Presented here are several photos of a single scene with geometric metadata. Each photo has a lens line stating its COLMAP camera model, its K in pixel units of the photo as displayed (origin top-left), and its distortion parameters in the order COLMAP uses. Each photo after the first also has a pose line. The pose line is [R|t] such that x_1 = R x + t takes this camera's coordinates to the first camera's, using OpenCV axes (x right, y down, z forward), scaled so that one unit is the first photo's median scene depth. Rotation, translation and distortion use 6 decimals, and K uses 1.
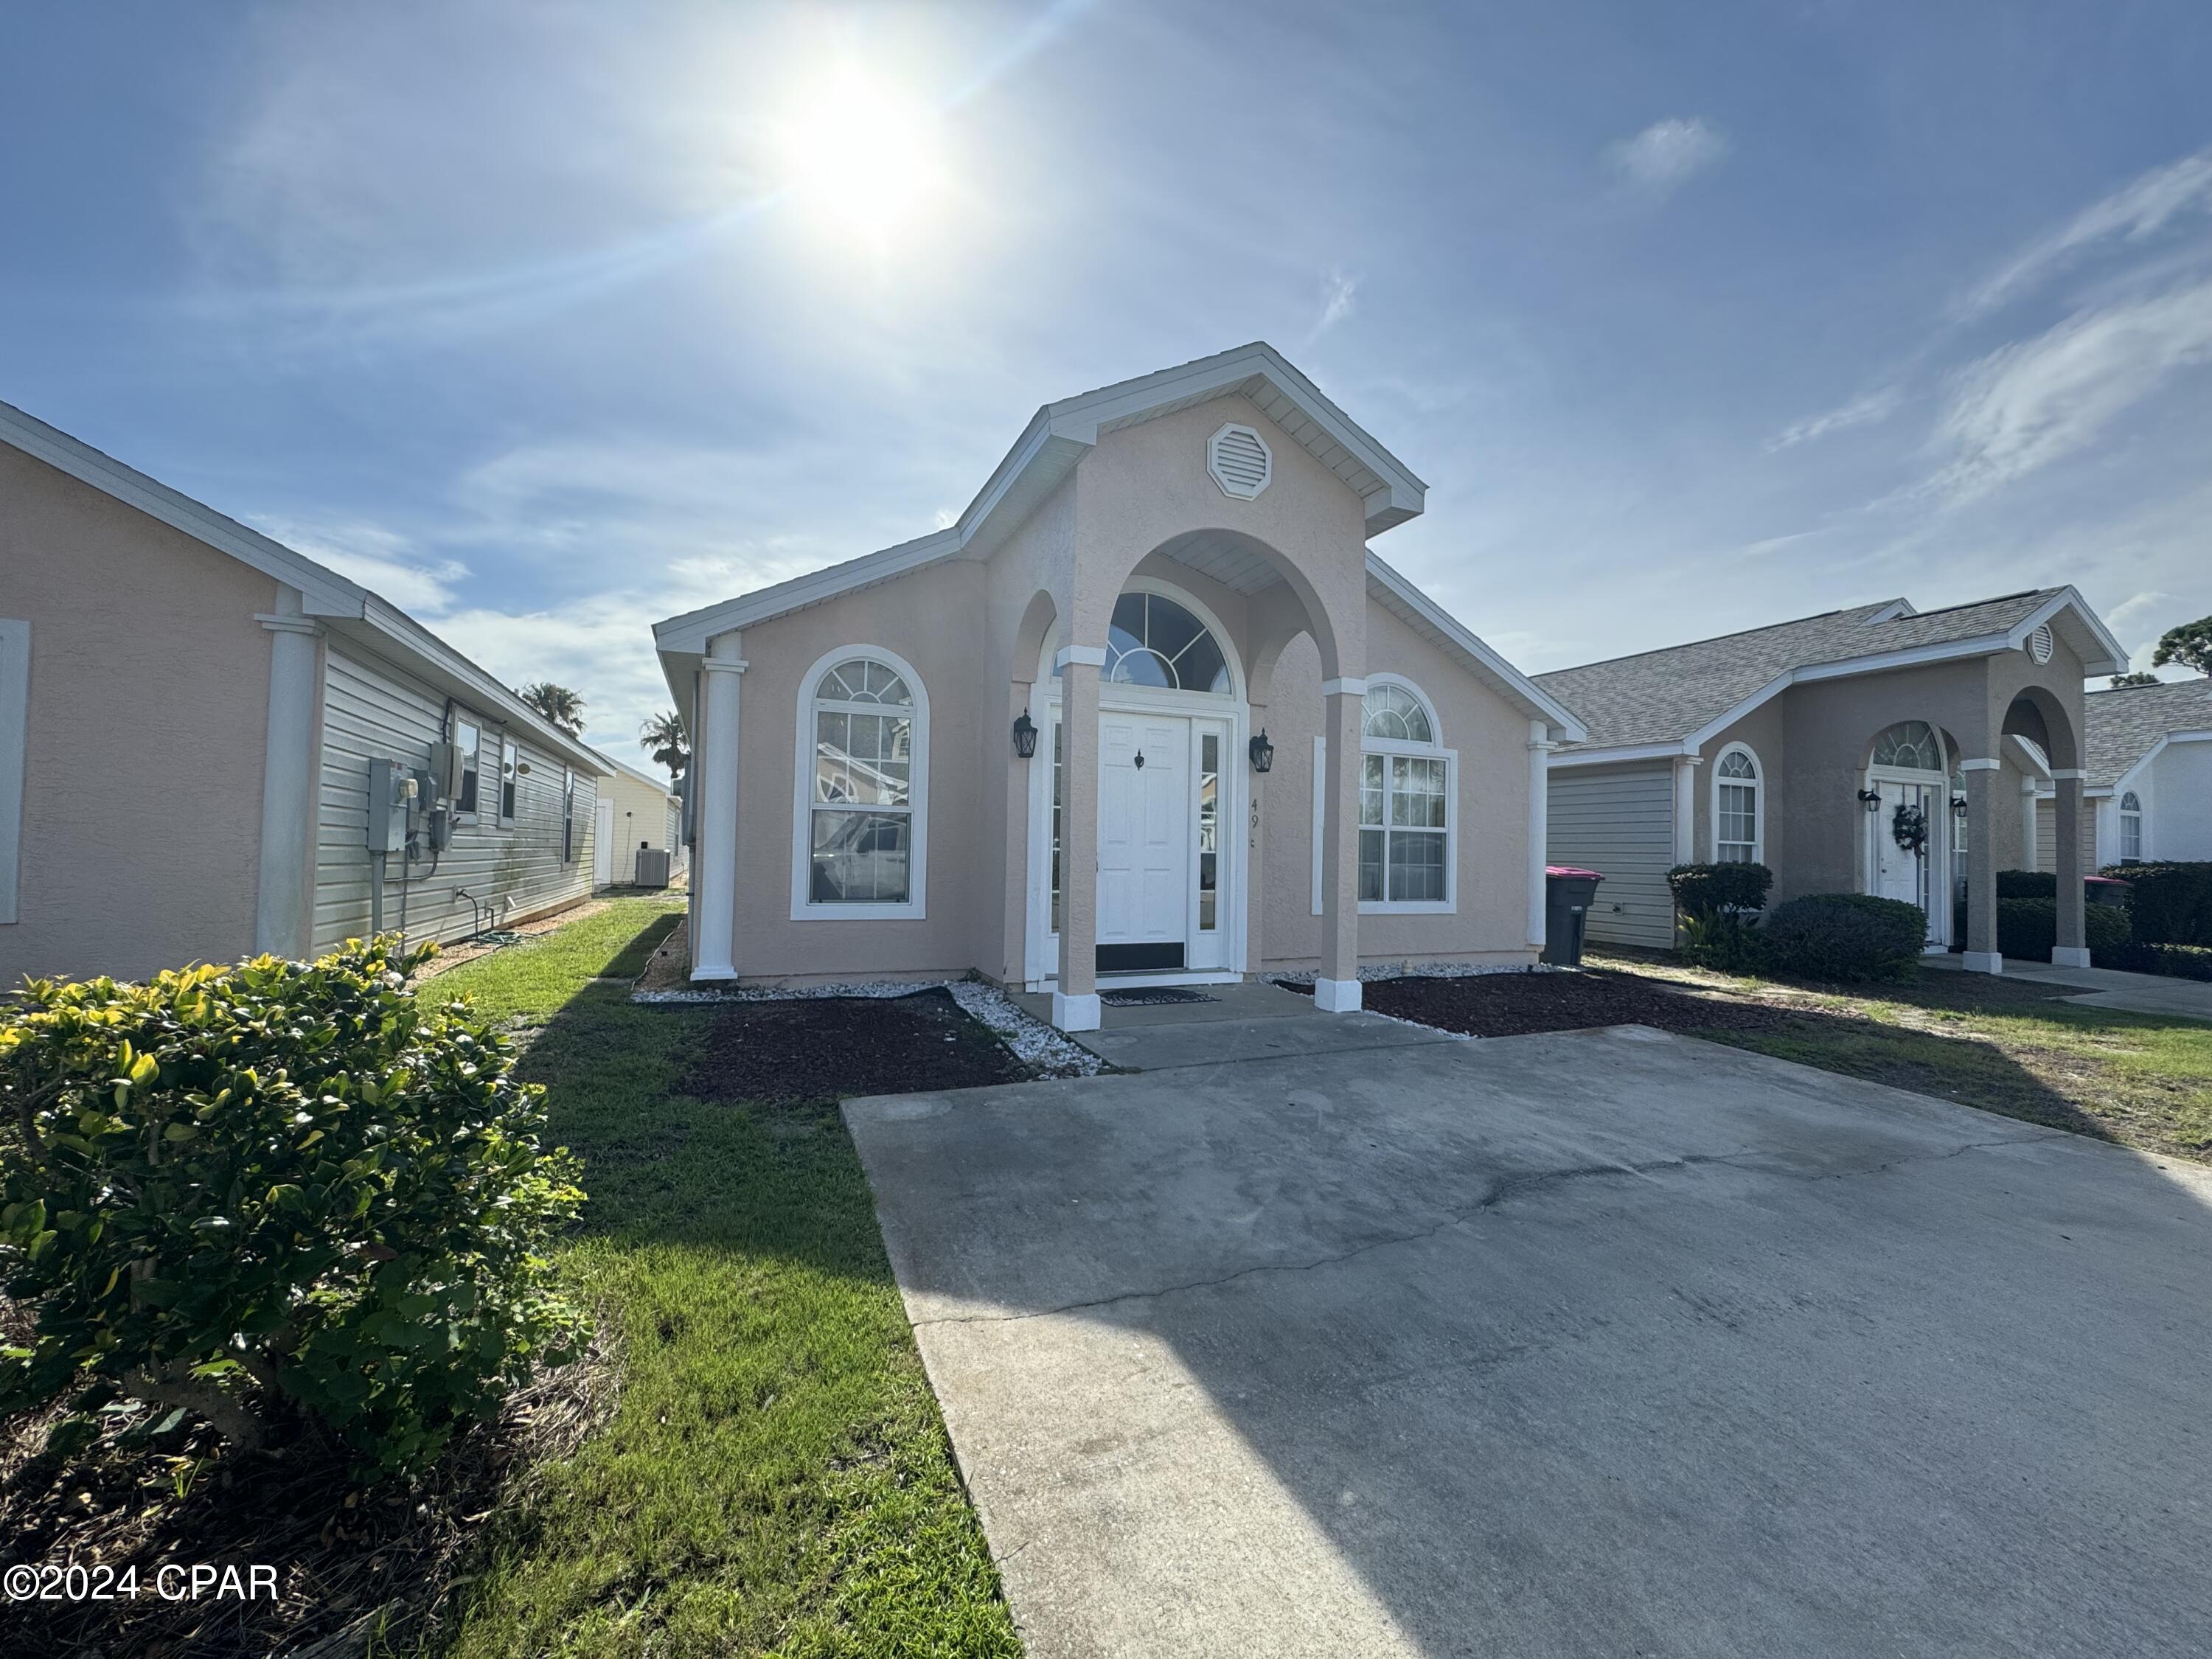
lens RADIAL K [[883.3, 0, 1104.6], [0, 883.3, 832.3], [0, 0, 1]] dist [-0.004214, 0.000626]
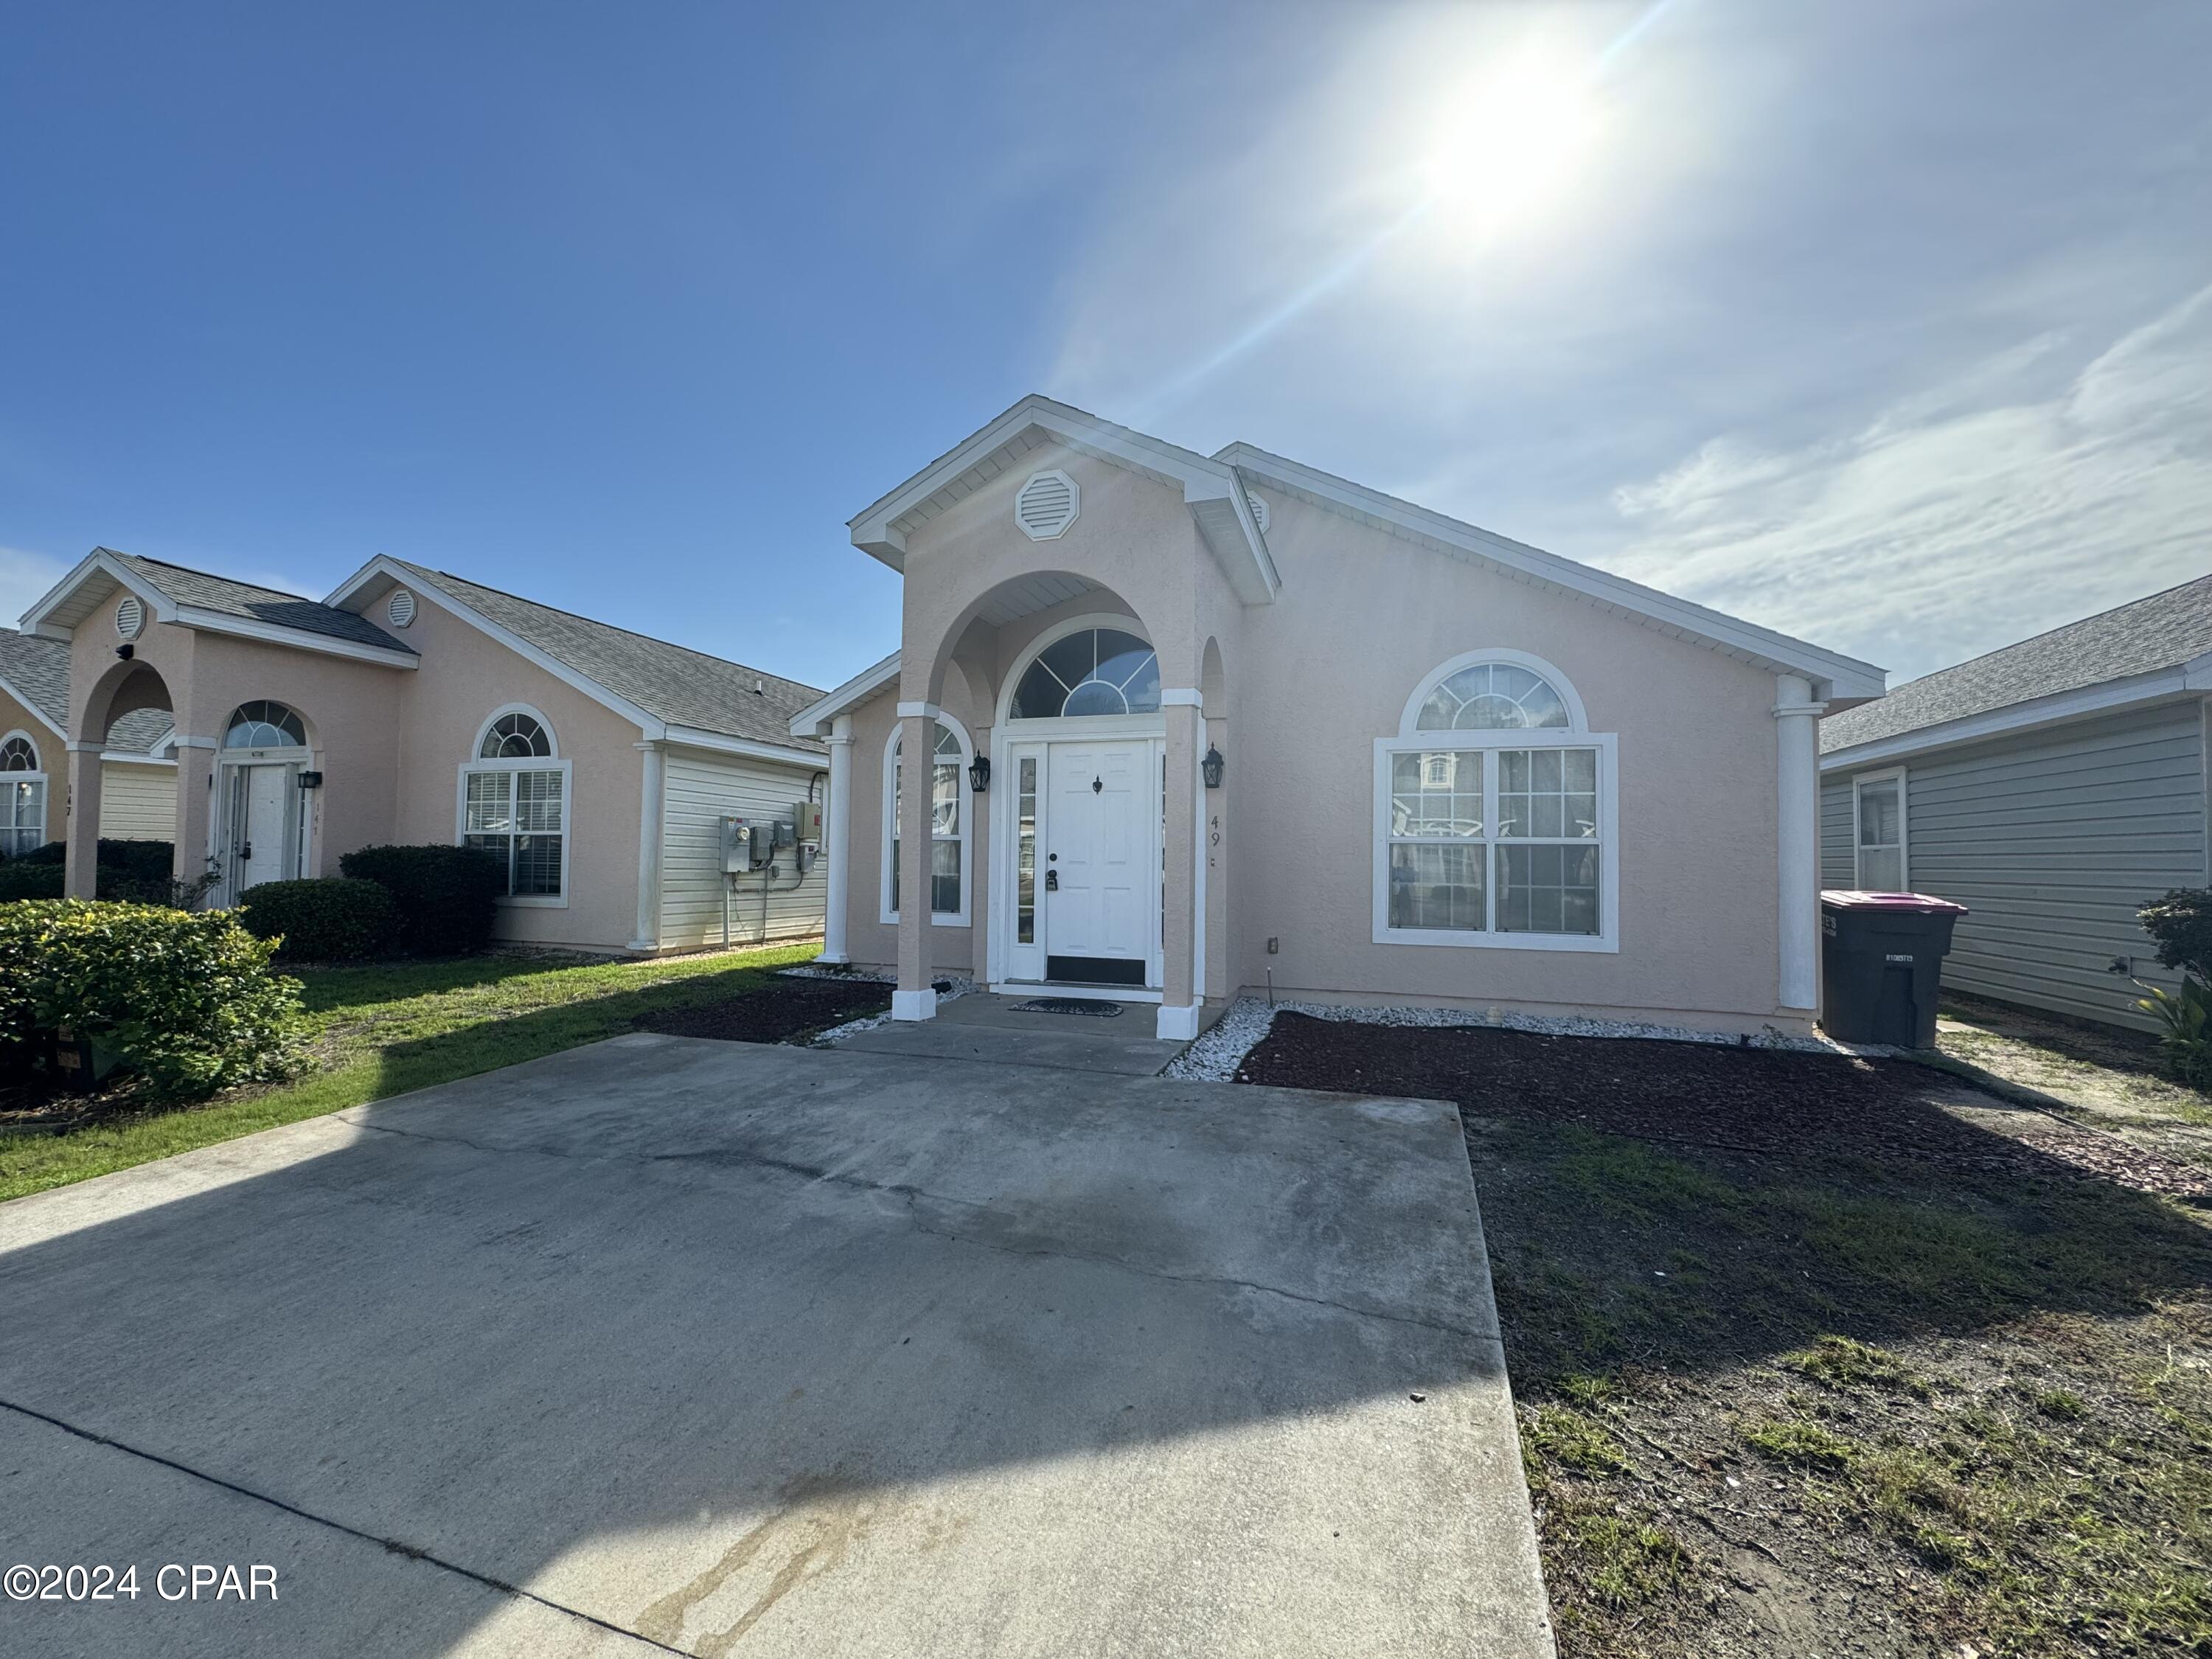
lens RADIAL K [[883.3, 0, 1104.6], [0, 883.3, 832.3], [0, 0, 1]] dist [-0.004214, 0.000626]
pose [[0.749297, -0.032040, -0.661458, 1.503446], [0.017957, 0.999445, -0.028070, 0.010285], [0.661990, 0.009155, 0.749457, 0.420060]]
